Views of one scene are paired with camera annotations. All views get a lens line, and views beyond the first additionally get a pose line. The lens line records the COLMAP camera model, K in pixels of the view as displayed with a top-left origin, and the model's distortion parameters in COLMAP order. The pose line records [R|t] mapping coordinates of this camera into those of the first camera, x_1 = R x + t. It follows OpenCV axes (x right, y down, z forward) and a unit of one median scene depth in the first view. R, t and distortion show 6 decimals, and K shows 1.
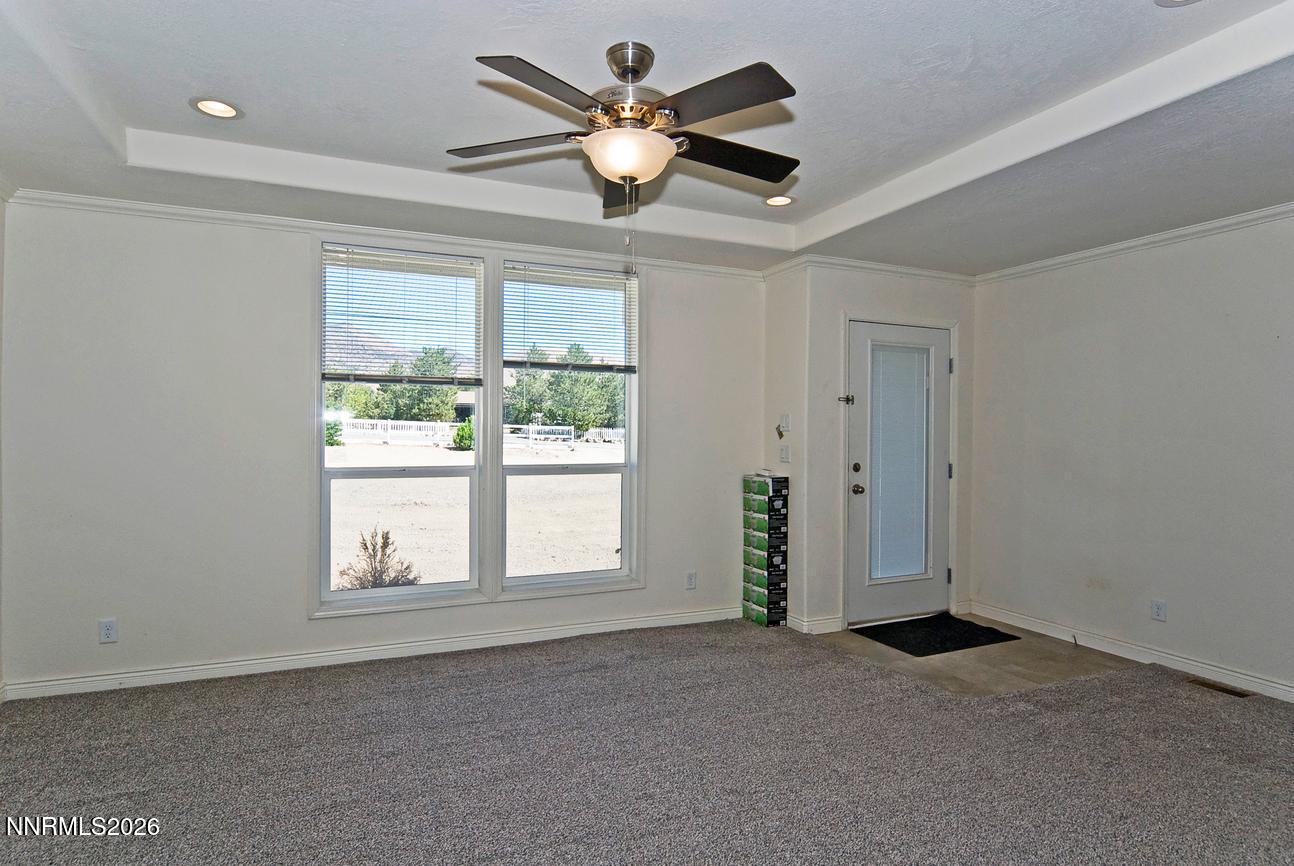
lens RADIAL K [[699.5, 0, 644.1], [0, 699.5, 436.9], [0, 0, 1]] dist [-0.011278, 0.003264]
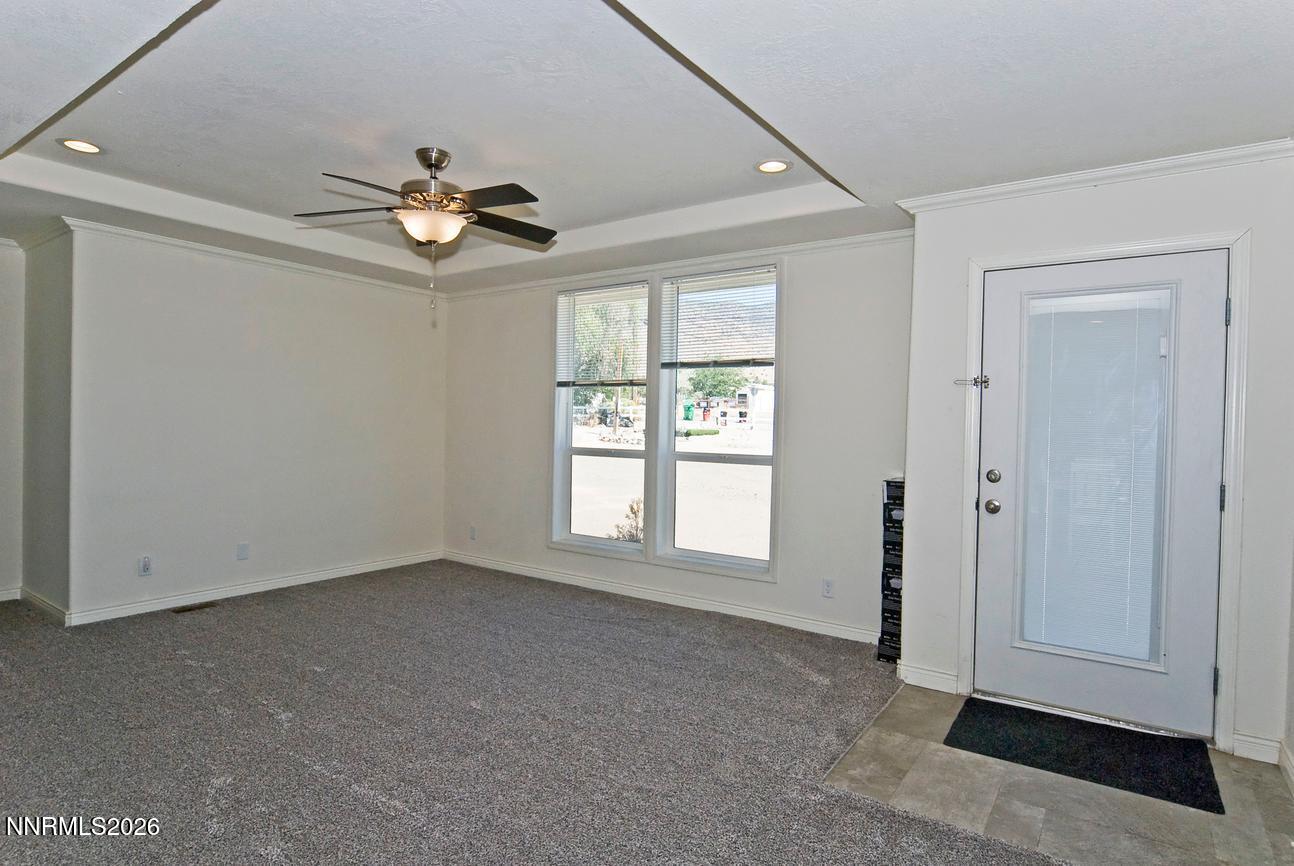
lens RADIAL K [[699.5, 0, 646.9], [0, 699.5, 433.9], [0, 0, 1]] dist [-0.011278, 0.003264]
pose [[0.522062, 0.019453, -0.852686, 0.767842], [-0.019205, 0.999754, 0.011050, -0.000784], [0.852691, 0.010608, 0.522307, 0.343523]]
